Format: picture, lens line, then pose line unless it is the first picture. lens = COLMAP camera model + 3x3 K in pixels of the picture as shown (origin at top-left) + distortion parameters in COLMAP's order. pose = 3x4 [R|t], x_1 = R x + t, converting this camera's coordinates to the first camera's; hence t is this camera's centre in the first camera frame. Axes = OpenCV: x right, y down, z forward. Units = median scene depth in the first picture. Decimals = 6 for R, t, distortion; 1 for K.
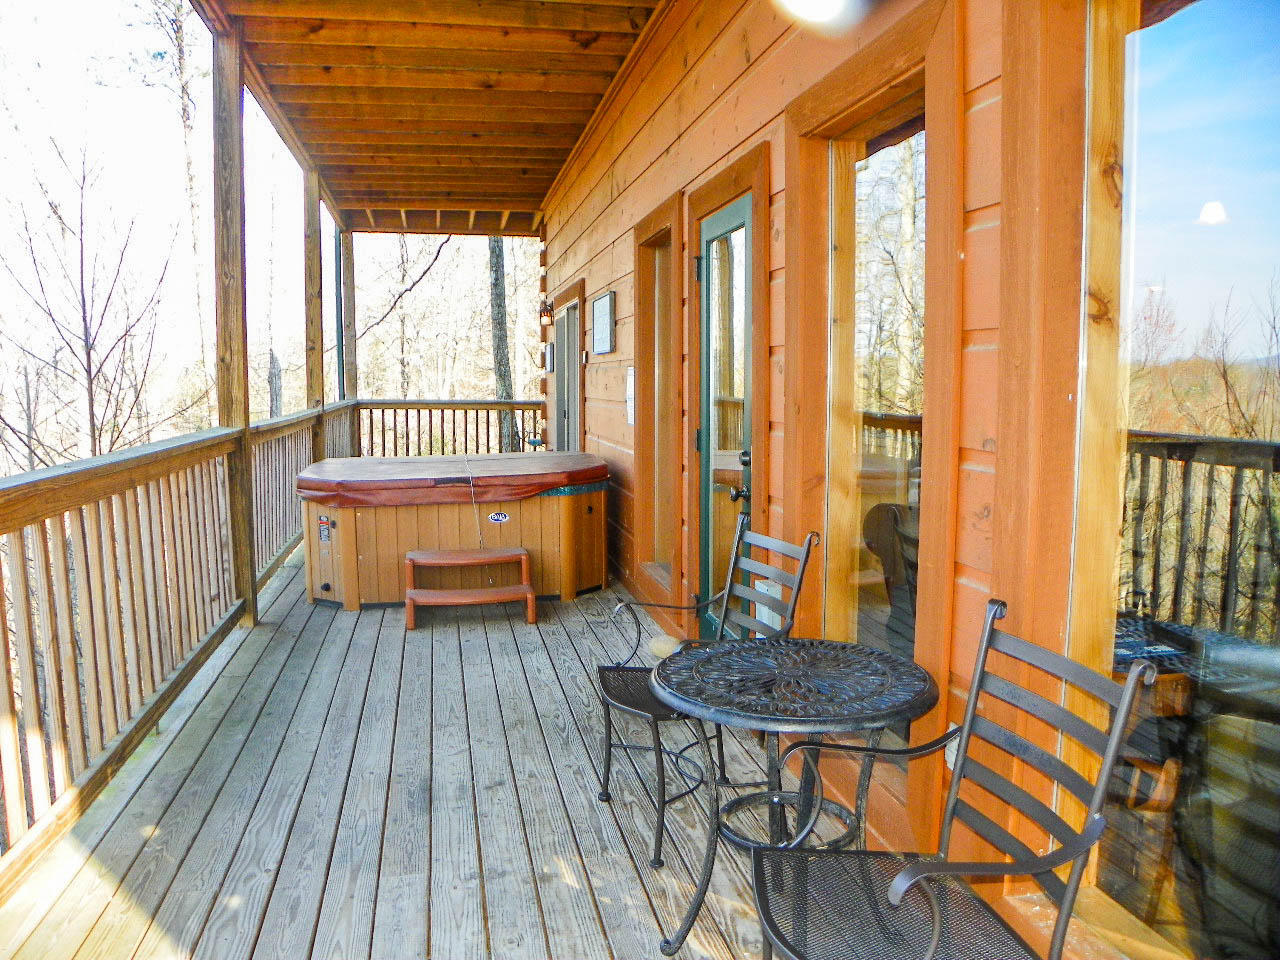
lens RADIAL K [[971.5, 0, 638.3], [0, 971.5, 480.8], [0, 0, 1]] dist [-0.157497, 0.100198]
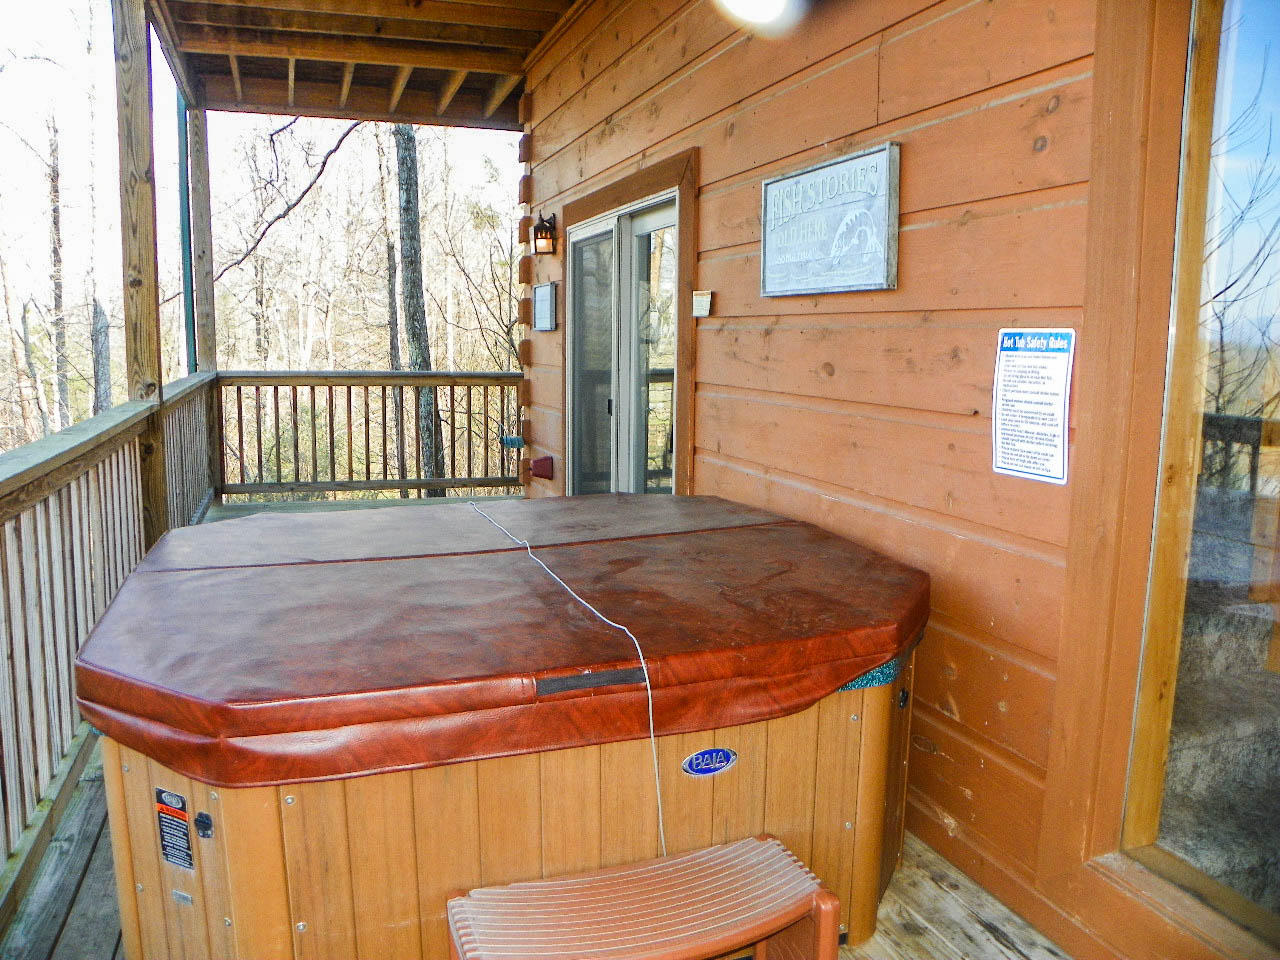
lens RADIAL K [[971.5, 0, 638.3], [0, 971.5, 480.8], [0, 0, 1]] dist [-0.157497, 0.100198]
pose [[0.989285, -0.011931, 0.145511, -0.114565], [0.005626, 0.999030, 0.043668, -0.040374], [-0.145891, -0.042382, 0.988392, 0.353862]]
